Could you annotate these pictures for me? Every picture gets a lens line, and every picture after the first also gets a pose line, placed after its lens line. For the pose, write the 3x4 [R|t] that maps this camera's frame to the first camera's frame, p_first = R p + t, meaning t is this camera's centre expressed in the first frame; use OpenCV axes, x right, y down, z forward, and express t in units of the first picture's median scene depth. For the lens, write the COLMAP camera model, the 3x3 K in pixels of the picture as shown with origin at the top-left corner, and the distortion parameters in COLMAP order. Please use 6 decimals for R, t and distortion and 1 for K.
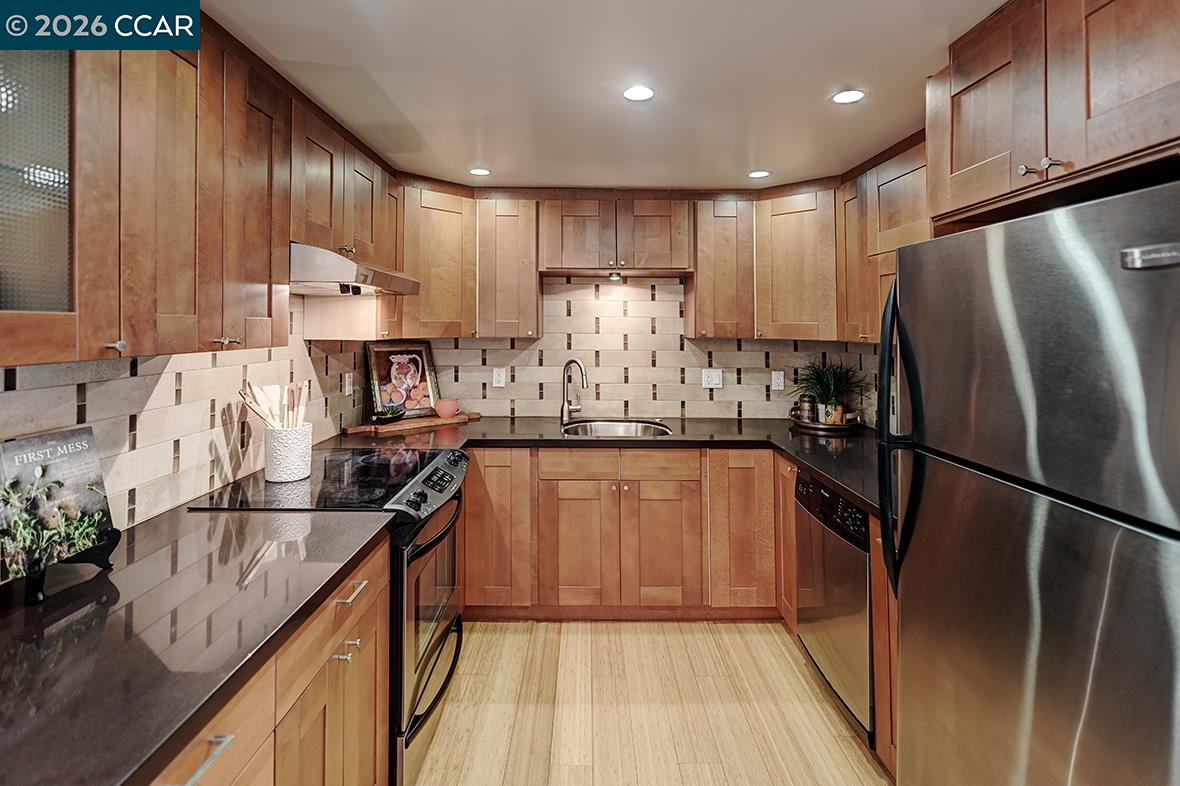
lens RADIAL K [[576.4, 0, 566.2], [0, 576.4, 312.3], [0, 0, 1]] dist [-0.001482, -0.000204]
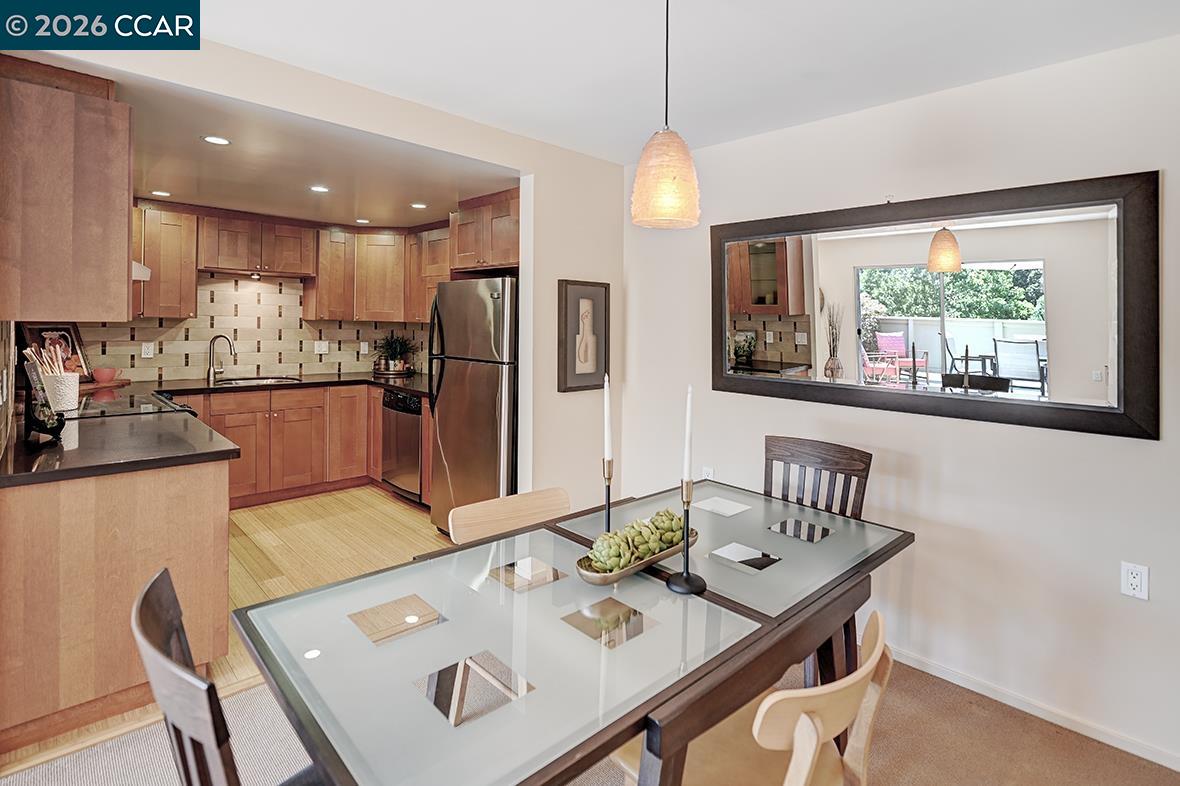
lens RADIAL K [[591.2, 0, 589.0], [0, 591.2, 308.6], [0, 0, 1]] dist [-0.001109, -0.000122]
pose [[0.702952, 0.024479, 0.710816, -0.371788], [-0.031155, 0.999508, -0.003611, -0.002071], [-0.710555, -0.019607, 0.703369, -0.602297]]
